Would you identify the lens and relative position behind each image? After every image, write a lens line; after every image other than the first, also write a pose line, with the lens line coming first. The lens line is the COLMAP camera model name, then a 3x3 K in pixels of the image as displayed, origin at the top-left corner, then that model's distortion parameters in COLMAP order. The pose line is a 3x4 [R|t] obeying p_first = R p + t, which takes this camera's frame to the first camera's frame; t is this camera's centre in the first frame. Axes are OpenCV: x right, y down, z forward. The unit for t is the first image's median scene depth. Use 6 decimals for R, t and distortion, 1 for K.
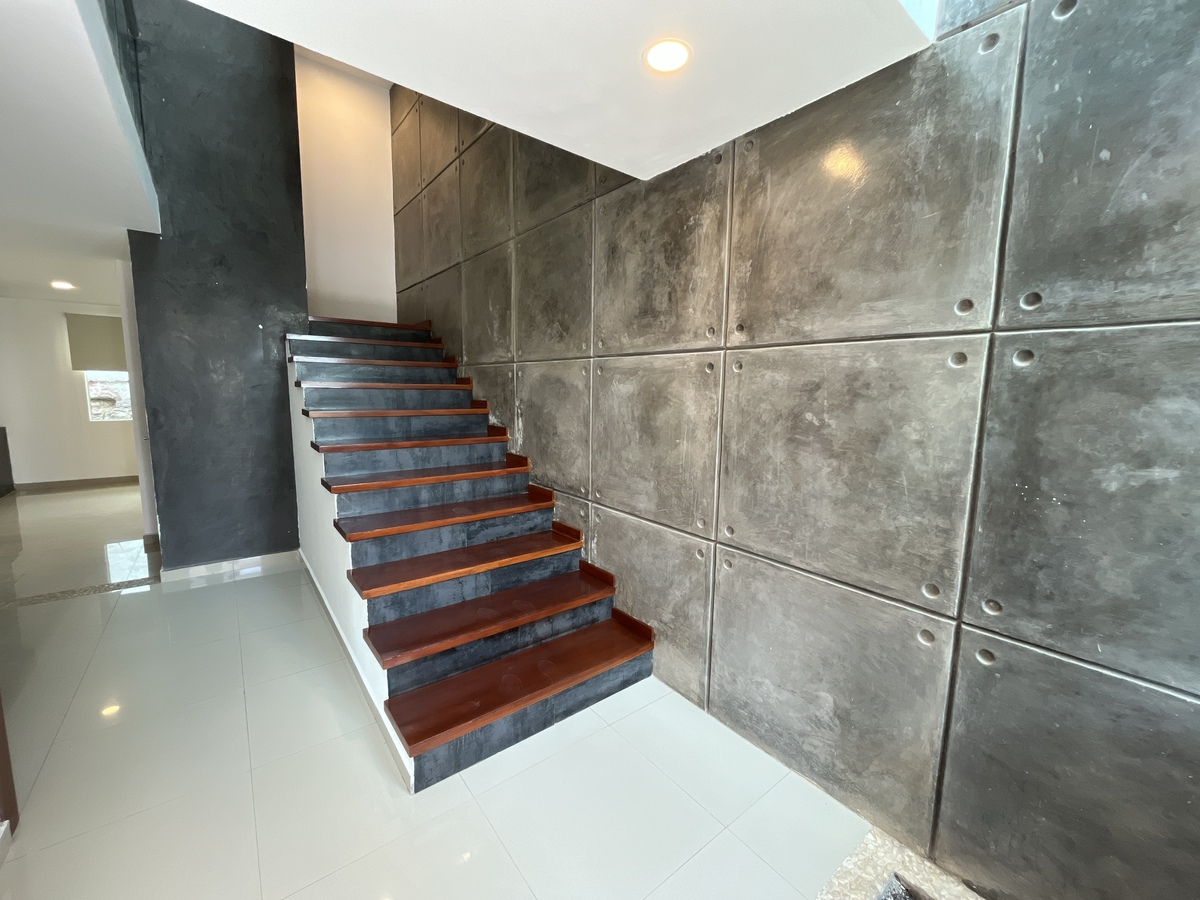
lens RADIAL K [[485.6, 0, 603.5], [0, 485.6, 448.5], [0, 0, 1]] dist [-0.001882, -0.000343]
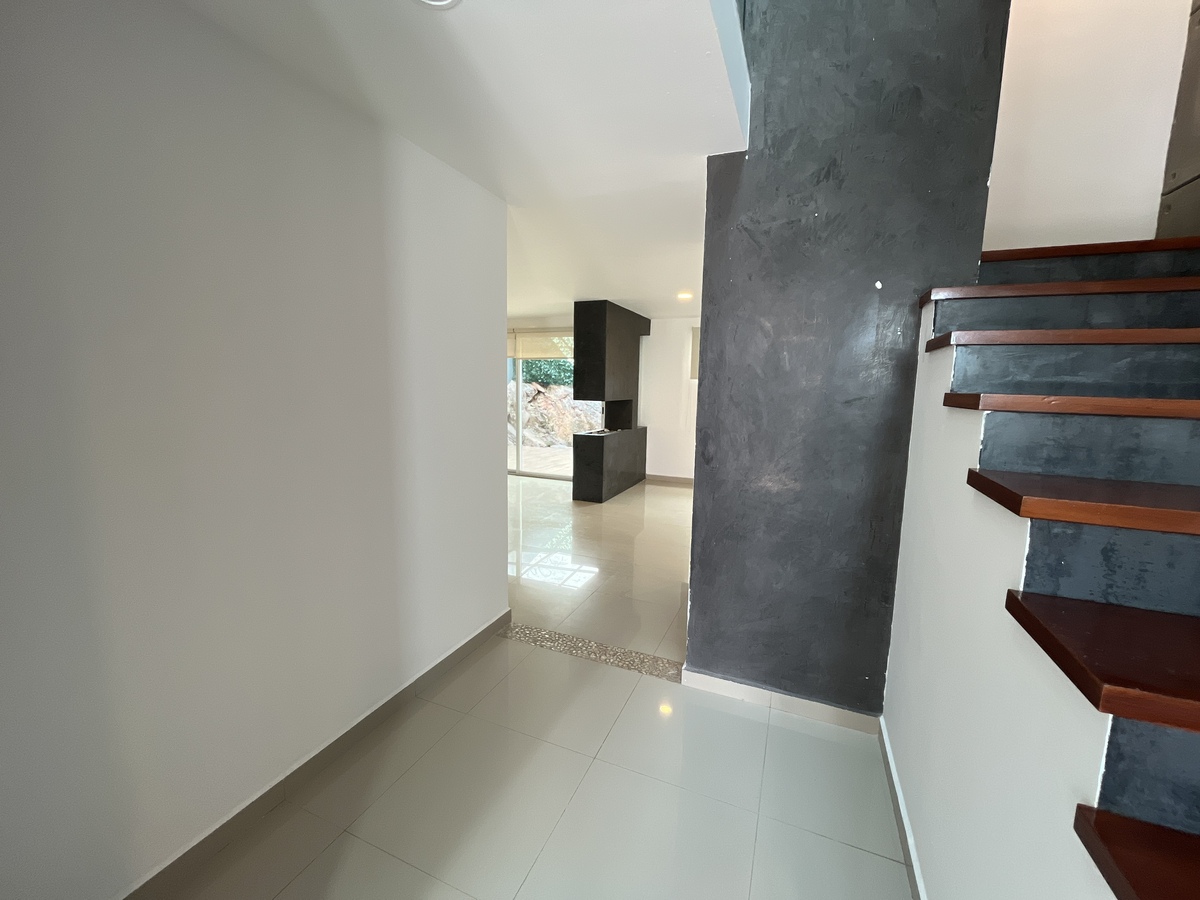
lens RADIAL K [[485.6, 0, 600.9], [0, 485.6, 451.4], [0, 0, 1]] dist [-0.001882, -0.000343]
pose [[0.484825, 0.111262, -0.867505, -0.404788], [-0.119916, 0.990965, 0.060079, -0.076402], [0.866352, 0.074900, 0.493786, 0.532315]]
